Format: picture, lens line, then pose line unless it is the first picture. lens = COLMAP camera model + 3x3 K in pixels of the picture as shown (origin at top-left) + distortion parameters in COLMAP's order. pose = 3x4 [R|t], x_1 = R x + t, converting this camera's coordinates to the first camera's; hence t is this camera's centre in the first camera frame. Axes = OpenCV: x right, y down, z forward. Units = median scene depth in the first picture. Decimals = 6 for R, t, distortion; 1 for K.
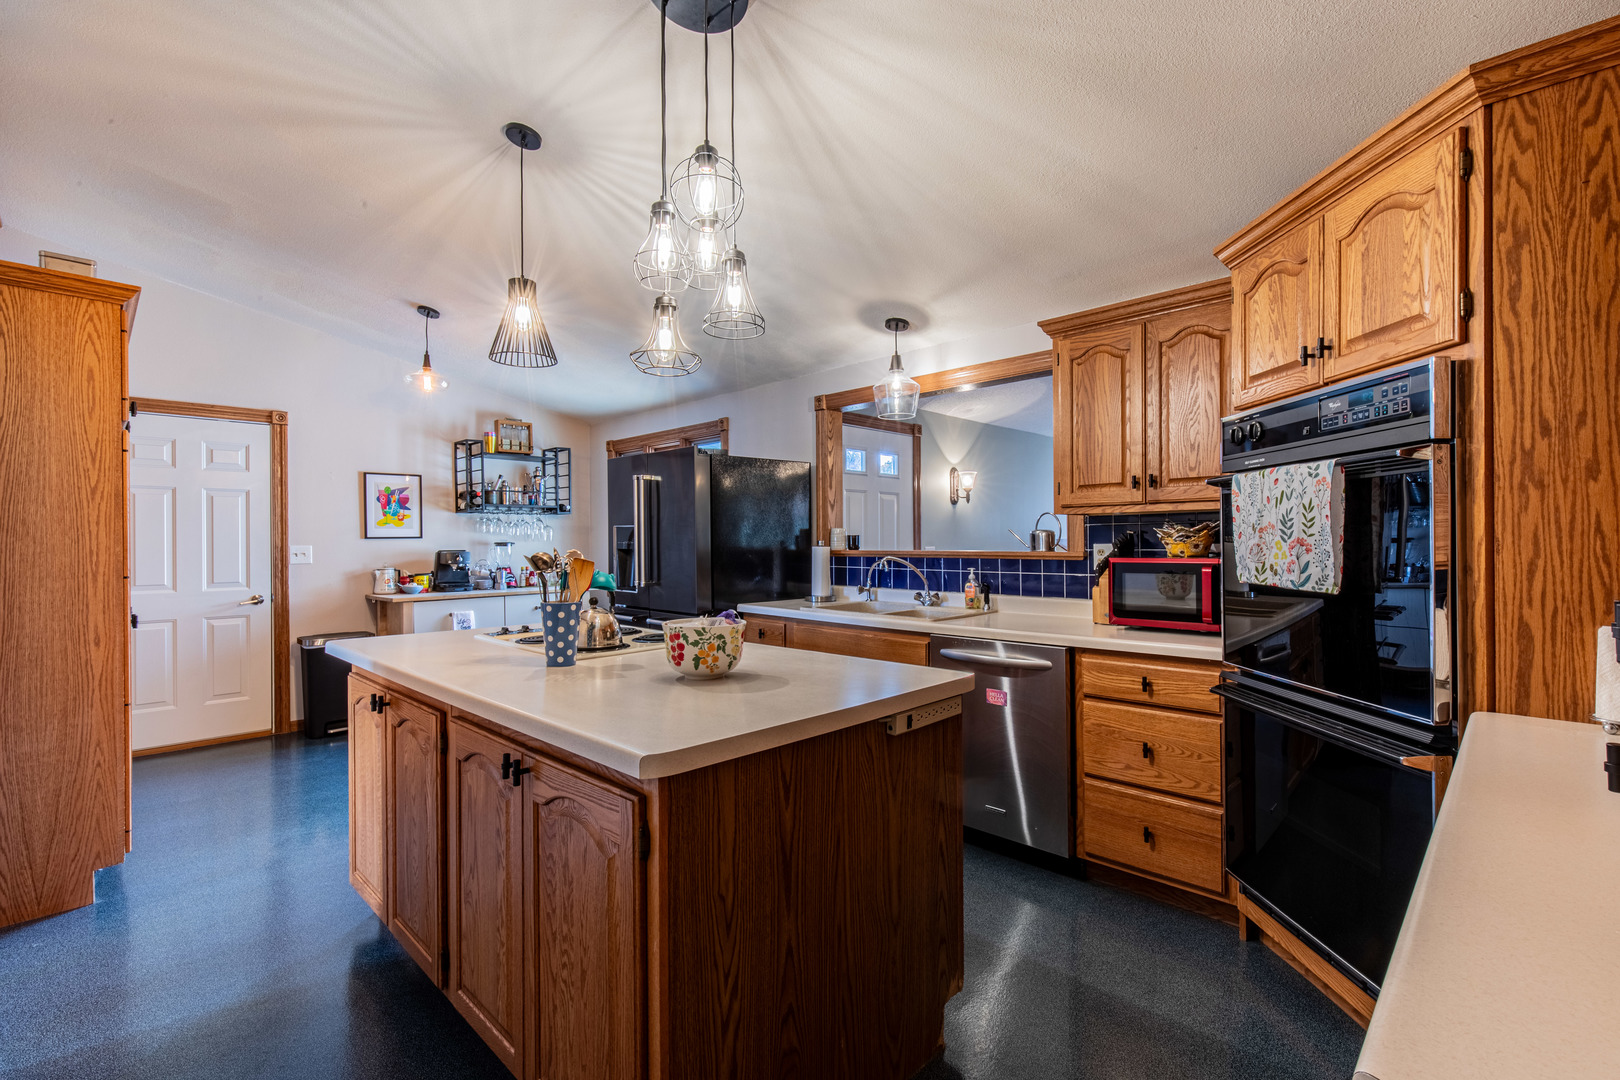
lens RADIAL K [[724.9, 0, 818.8], [0, 724.9, 537.1], [0, 0, 1]] dist [0.002738, -0.000098]
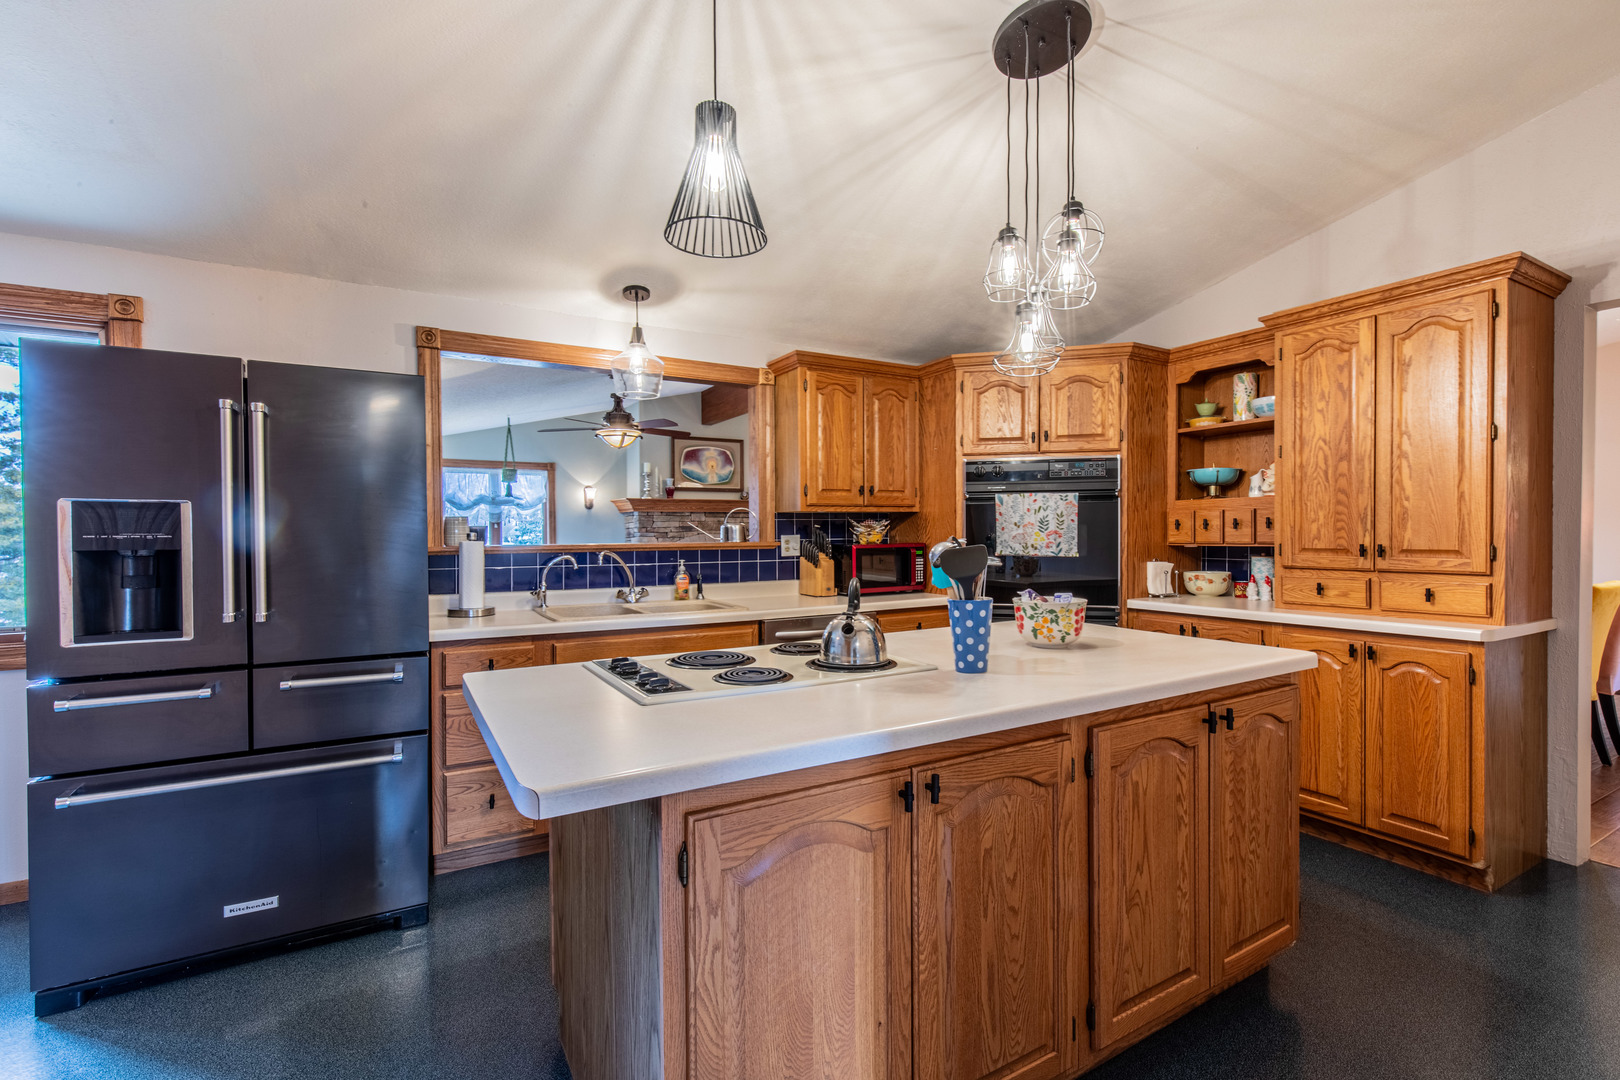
lens RADIAL K [[724.9, 0, 833.9], [0, 724.9, 542.3], [0, 0, 1]] dist [0.002738, -0.000098]
pose [[0.252185, -0.010654, 0.967620, -0.587667], [-0.001121, 0.999936, 0.011302, 0.005128], [-0.967678, -0.003935, 0.252157, 0.445788]]
